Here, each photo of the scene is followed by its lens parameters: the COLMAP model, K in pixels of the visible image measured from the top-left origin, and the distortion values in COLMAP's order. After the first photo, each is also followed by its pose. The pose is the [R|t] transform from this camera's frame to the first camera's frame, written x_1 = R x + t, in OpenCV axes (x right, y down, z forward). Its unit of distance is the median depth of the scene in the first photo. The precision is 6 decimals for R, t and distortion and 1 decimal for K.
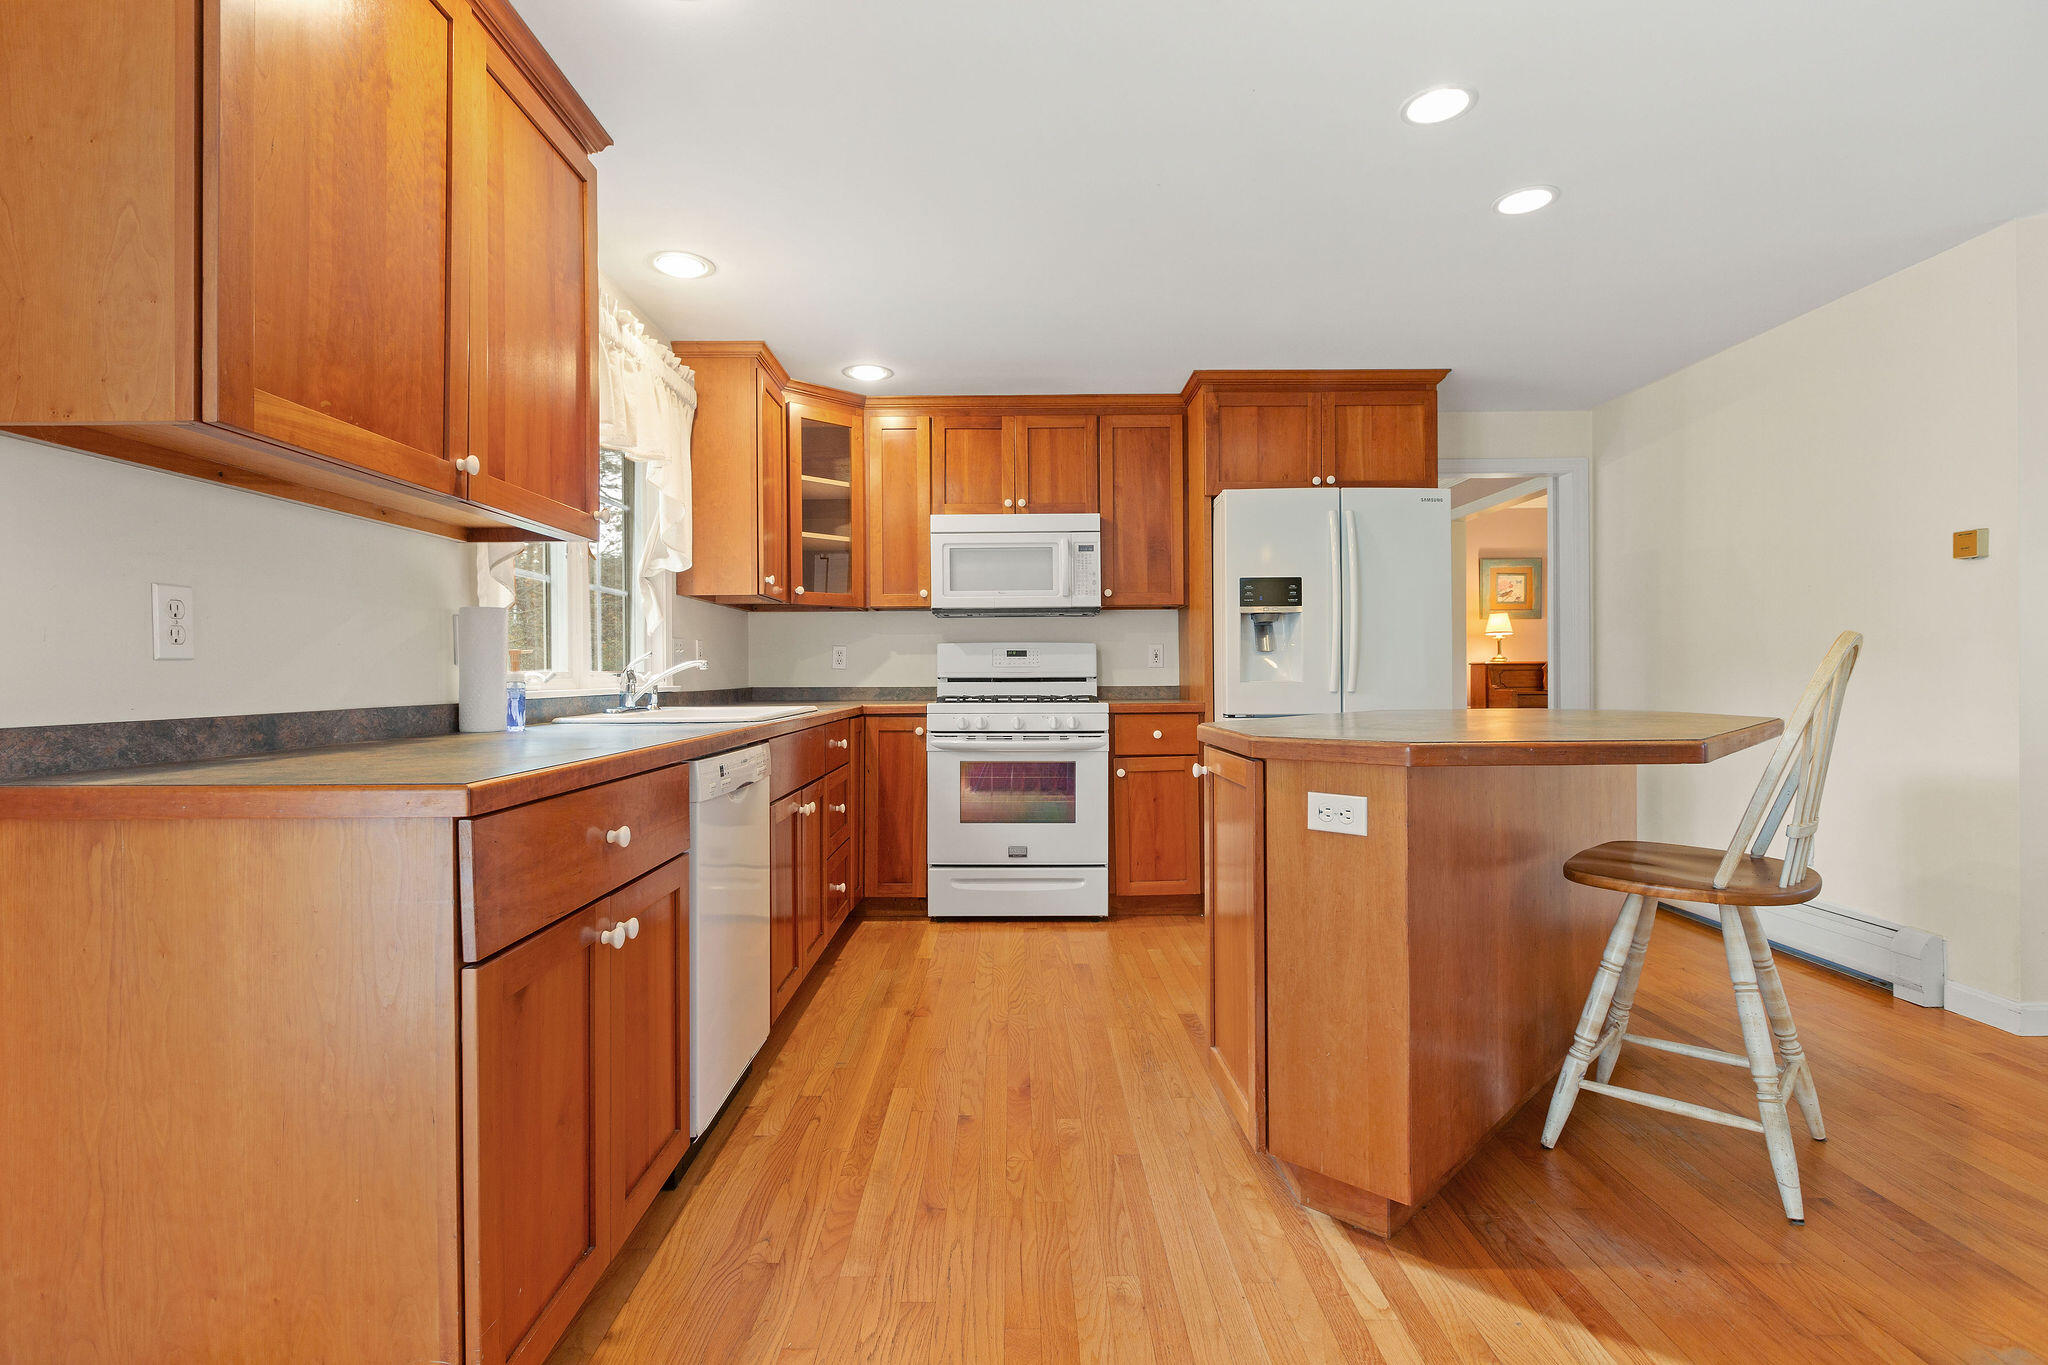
lens RADIAL K [[991.0, 0, 1017.3], [0, 991.0, 674.8], [0, 0, 1]] dist [-0.000075, -0.000160]
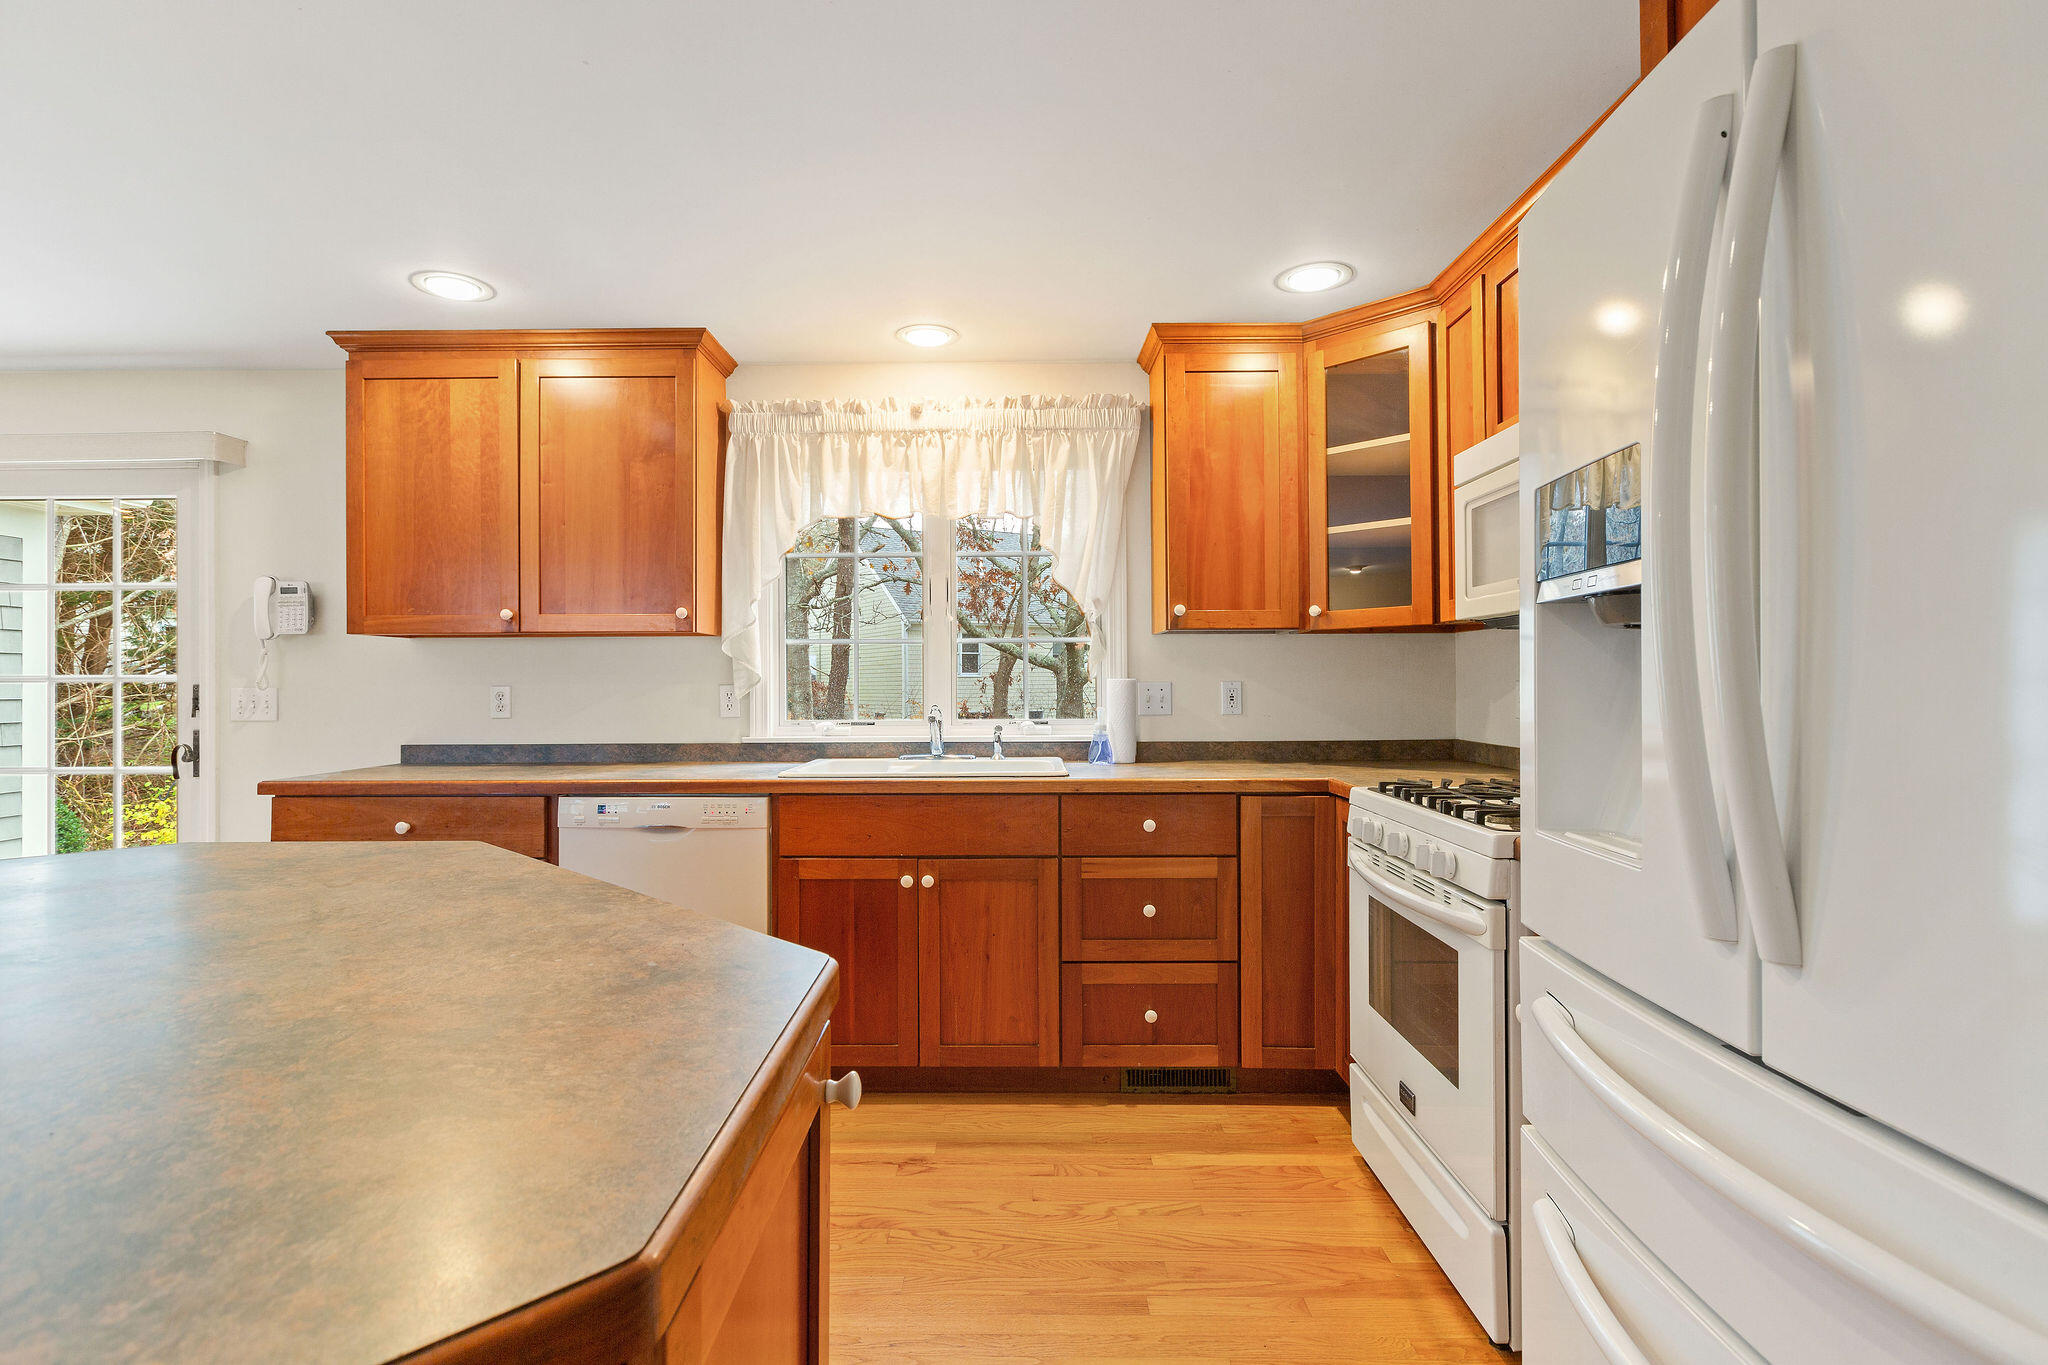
lens RADIAL K [[974.4, 0, 1024.0], [0, 974.4, 682.5], [0, 0, 1]] dist [-0.001084, 0.000355]
pose [[-0.012479, 0.005295, -0.999908, 0.501522], [0.003989, 0.999978, 0.005246, -0.038151], [0.999914, -0.003923, -0.012500, 0.811463]]
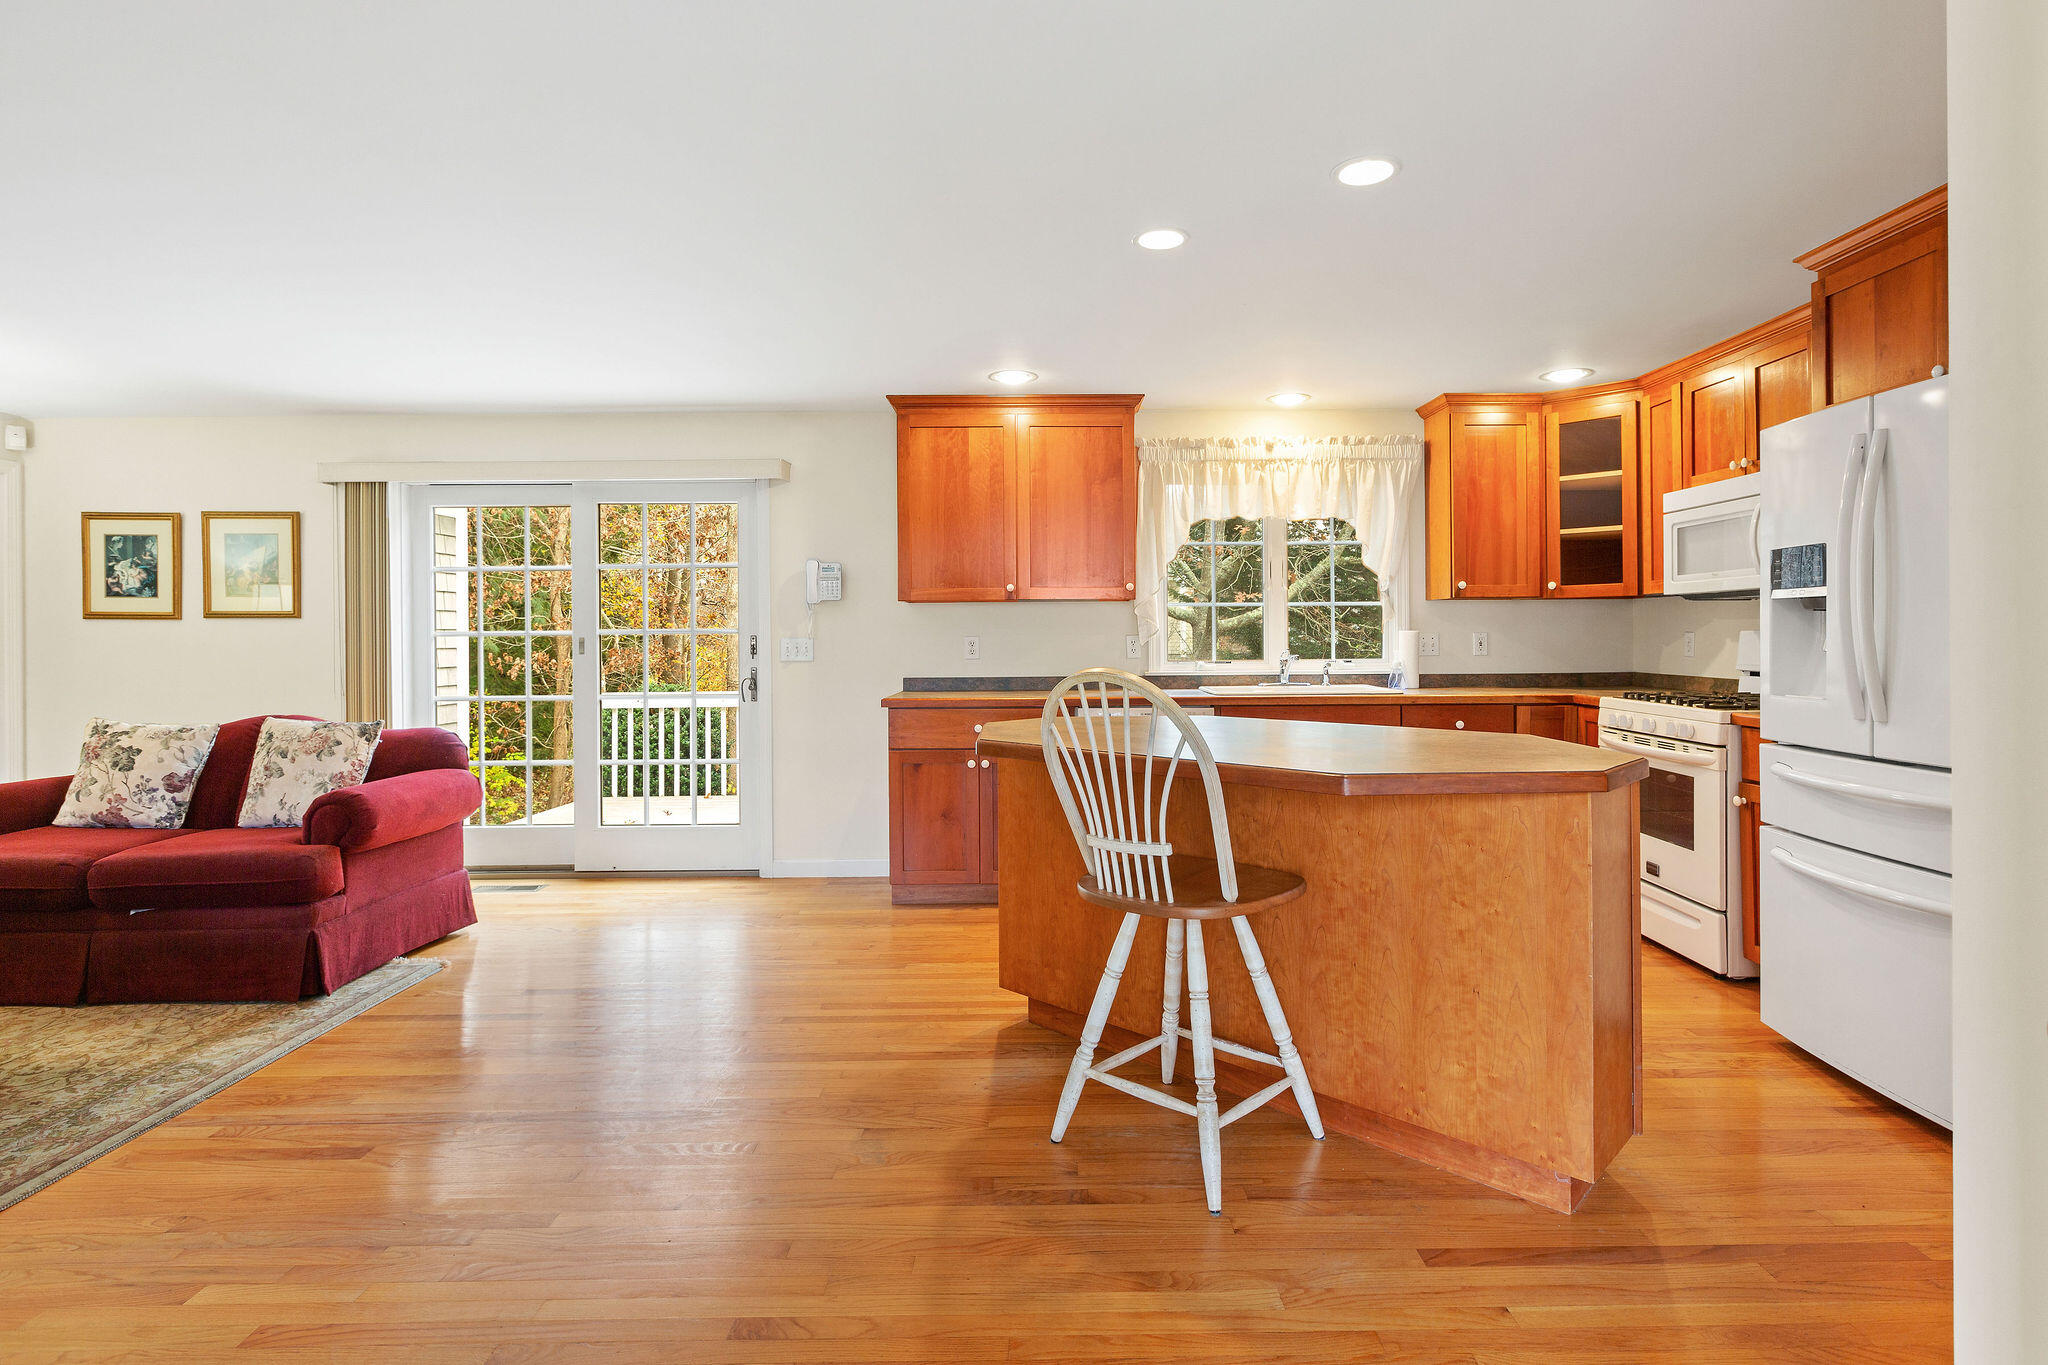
lens RADIAL K [[1037.8, 0, 1062.1], [0, 1037.8, 638.0], [0, 0, 1]] dist [0.000000, 0.000553]
pose [[0.013079, 0.009875, -0.999866, 0.930078], [0.005267, 0.999937, 0.009945, -0.042315], [0.999901, -0.005396, 0.013027, 0.454339]]
